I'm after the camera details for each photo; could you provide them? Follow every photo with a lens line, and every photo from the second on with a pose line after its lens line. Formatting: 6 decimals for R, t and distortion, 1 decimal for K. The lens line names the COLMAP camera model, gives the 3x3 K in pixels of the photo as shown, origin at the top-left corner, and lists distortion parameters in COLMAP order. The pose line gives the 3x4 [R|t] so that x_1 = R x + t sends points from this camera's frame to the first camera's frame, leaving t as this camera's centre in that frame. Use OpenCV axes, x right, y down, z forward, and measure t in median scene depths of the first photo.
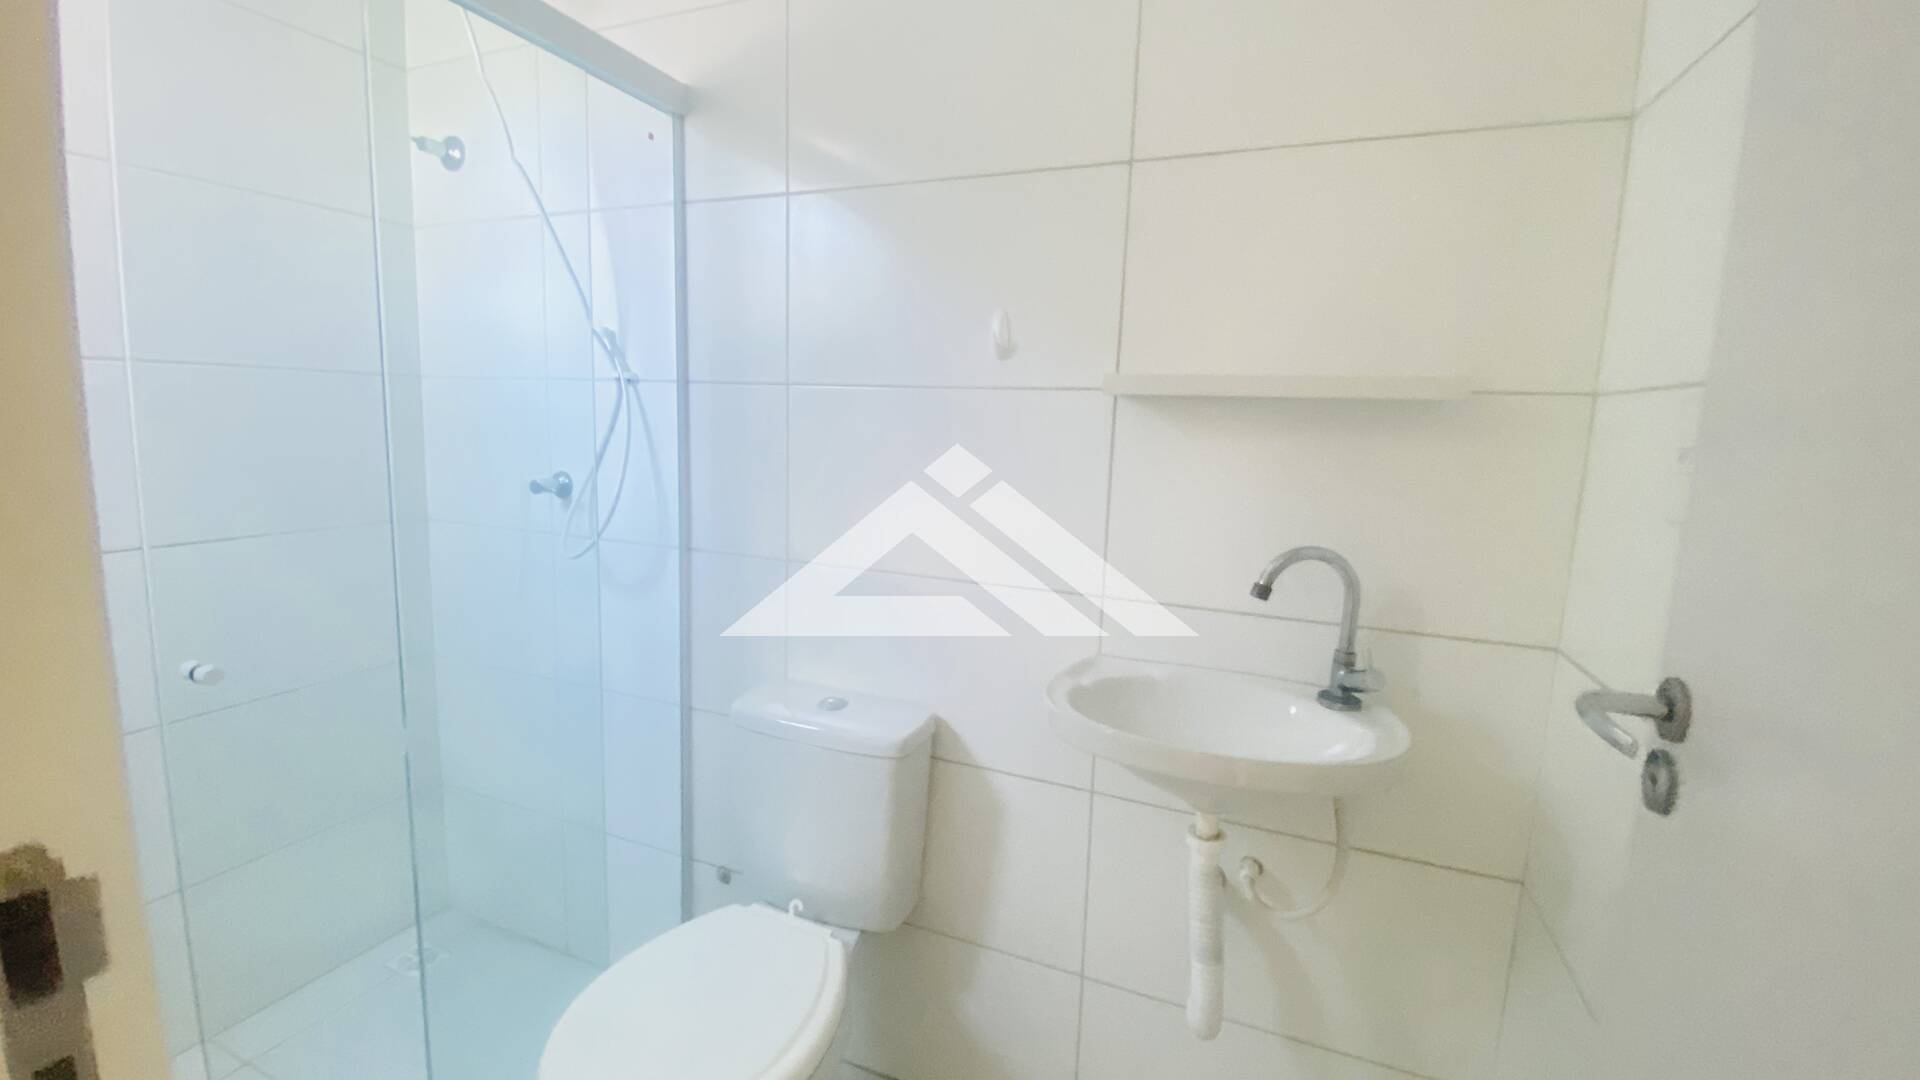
lens RADIAL K [[779.5, 0, 958.2], [0, 779.5, 531.5], [0, 0, 1]] dist [0.017819, -0.018532]
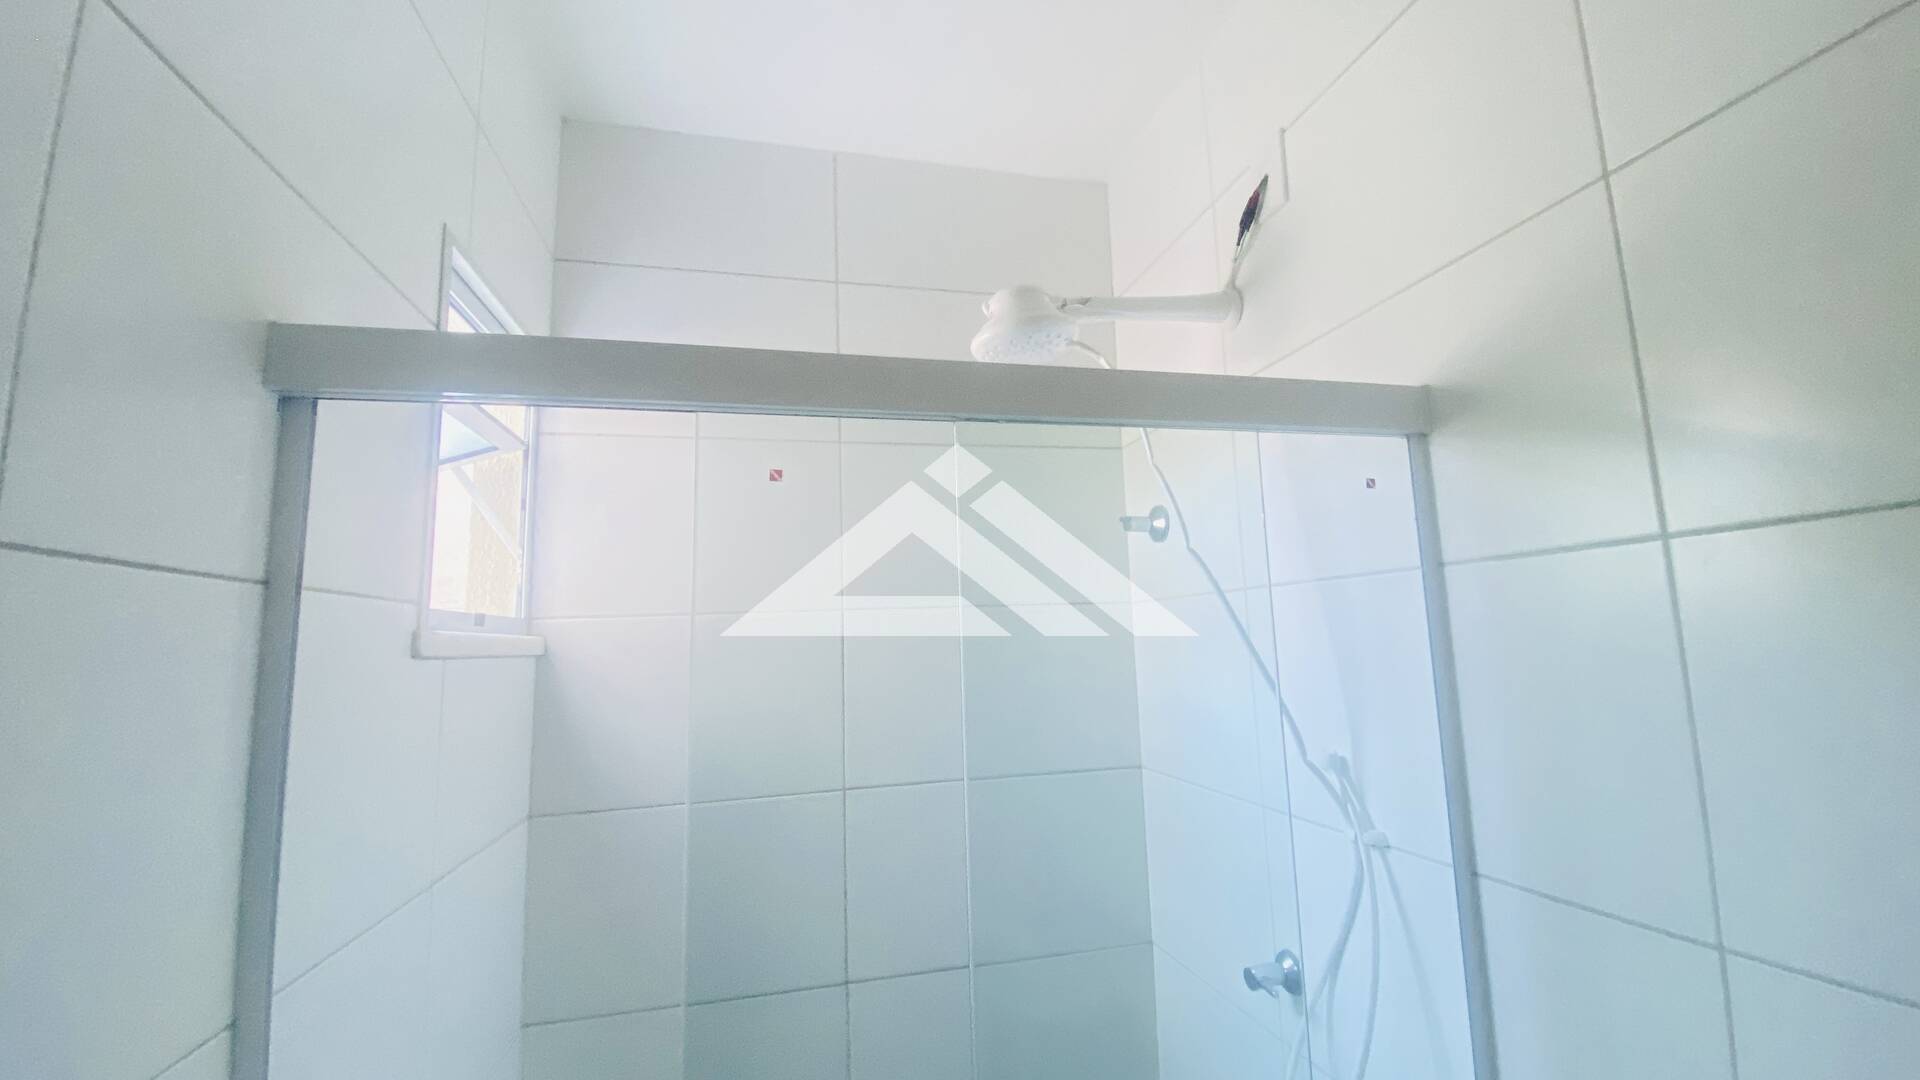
lens RADIAL K [[779.5, 0, 958.2], [0, 779.5, 531.5], [0, 0, 1]] dist [0.017819, -0.018532]
pose [[0.576527, -0.154094, -0.802416, -0.077488], [-0.052396, 0.973062, -0.224510, -0.284534], [0.815396, 0.171479, 0.552923, 0.357294]]
